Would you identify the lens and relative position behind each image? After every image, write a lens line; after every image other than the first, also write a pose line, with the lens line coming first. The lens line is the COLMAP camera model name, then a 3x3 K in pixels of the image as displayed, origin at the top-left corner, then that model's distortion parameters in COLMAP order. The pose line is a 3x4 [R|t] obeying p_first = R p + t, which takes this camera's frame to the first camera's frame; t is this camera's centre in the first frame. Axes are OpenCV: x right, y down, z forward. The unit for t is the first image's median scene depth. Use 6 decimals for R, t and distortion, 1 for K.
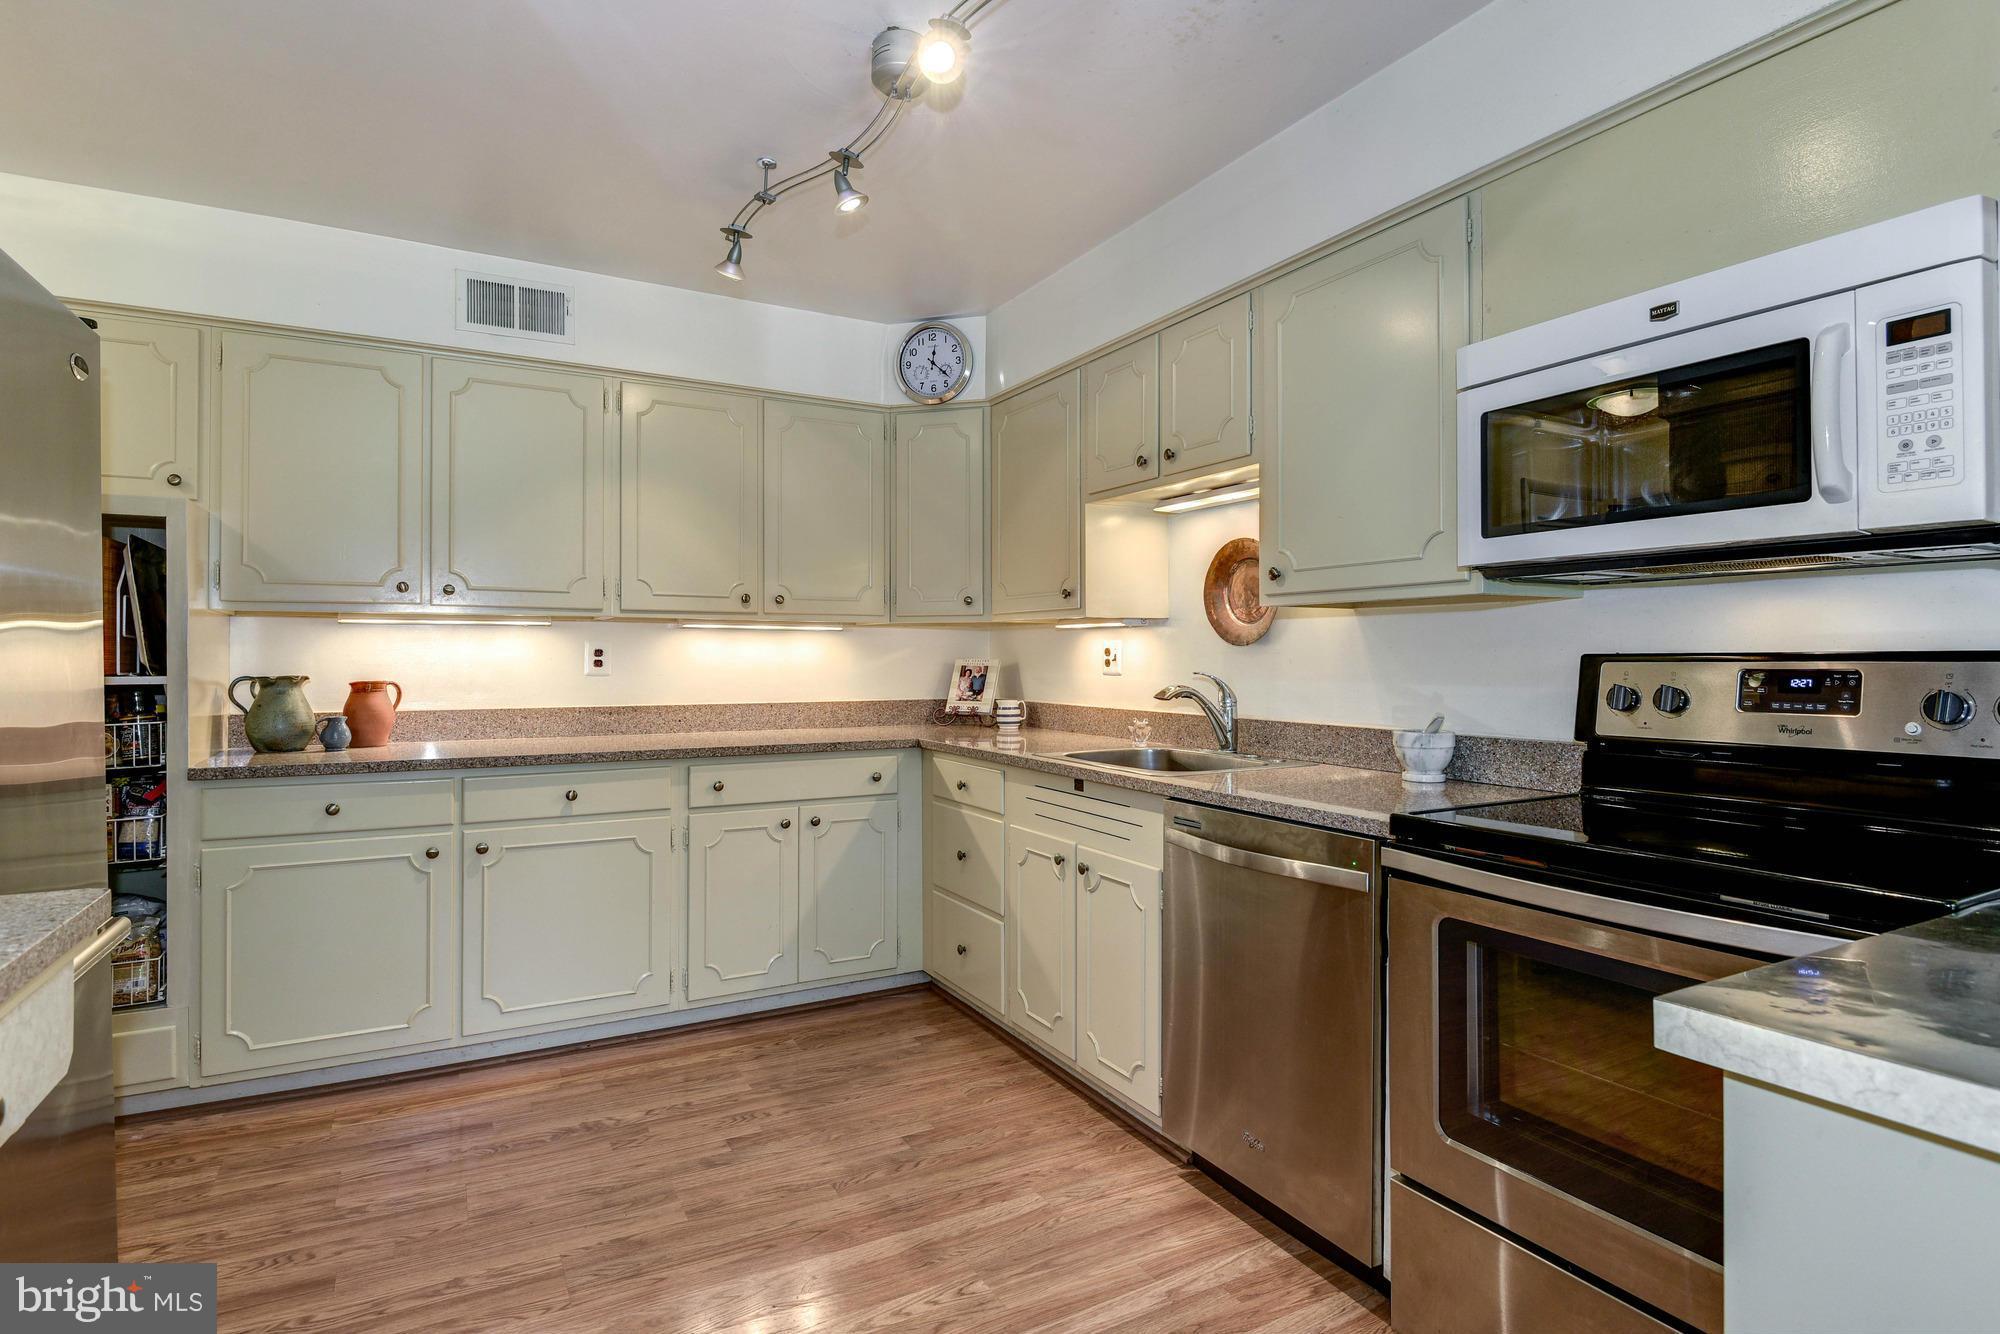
lens RADIAL K [[1023.0, 0, 1000.0], [0, 1023.0, 667.0], [0, 0, 1]] dist [-0.000704, -0.000144]
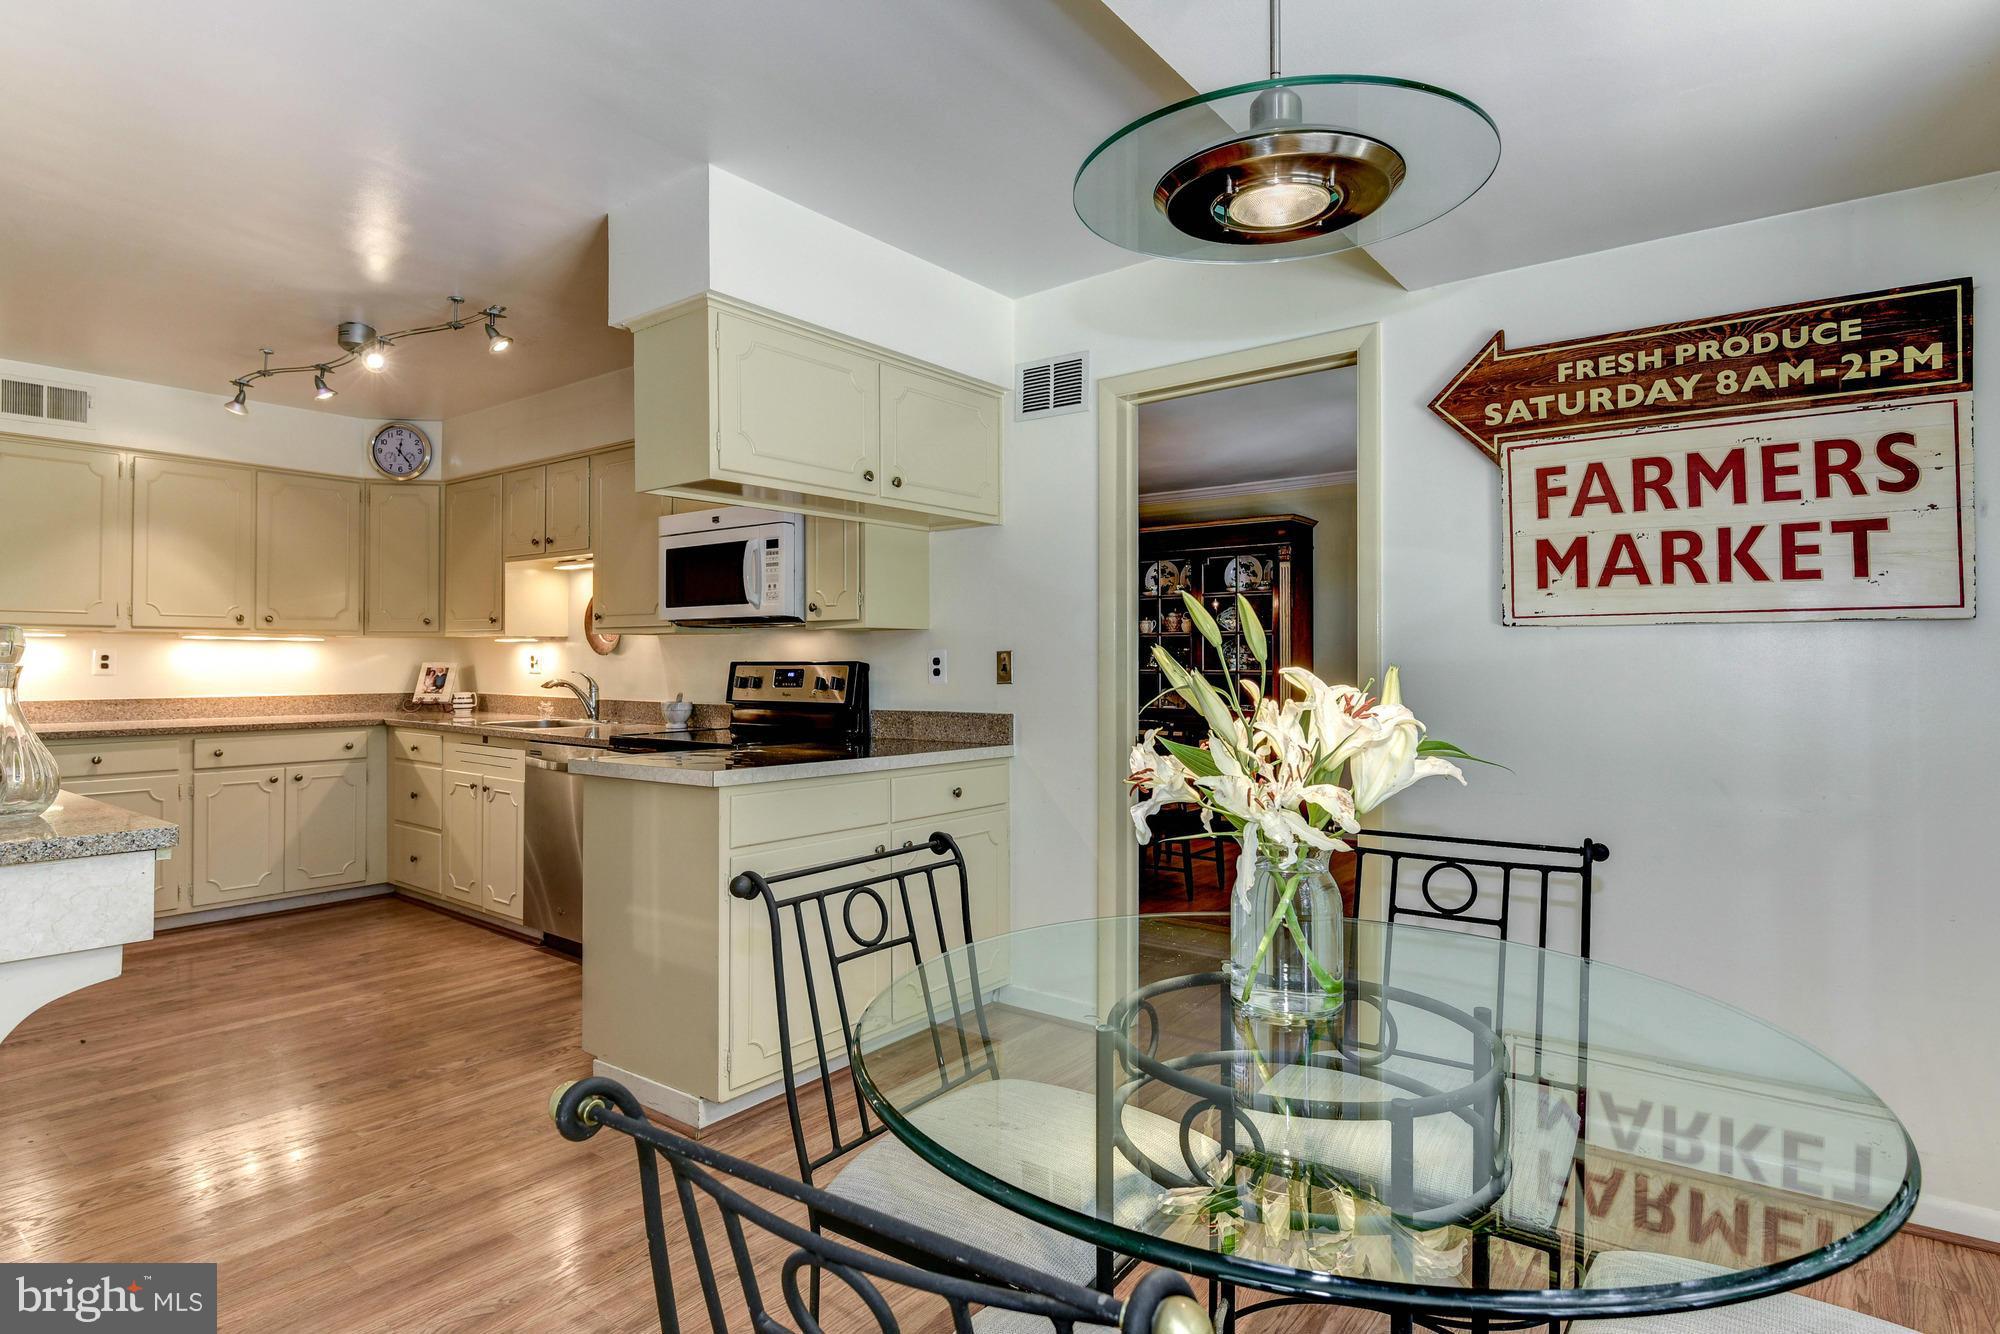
lens RADIAL K [[1058.1, 0, 1005.8], [0, 1058.1, 652.5], [0, 0, 1]] dist [0.000625, -0.016181]
pose [[0.917360, 0.004084, 0.398037, 0.136780], [0.001839, 0.999893, -0.014498, 0.000874], [-0.398054, 0.014031, 0.917255, -0.737255]]
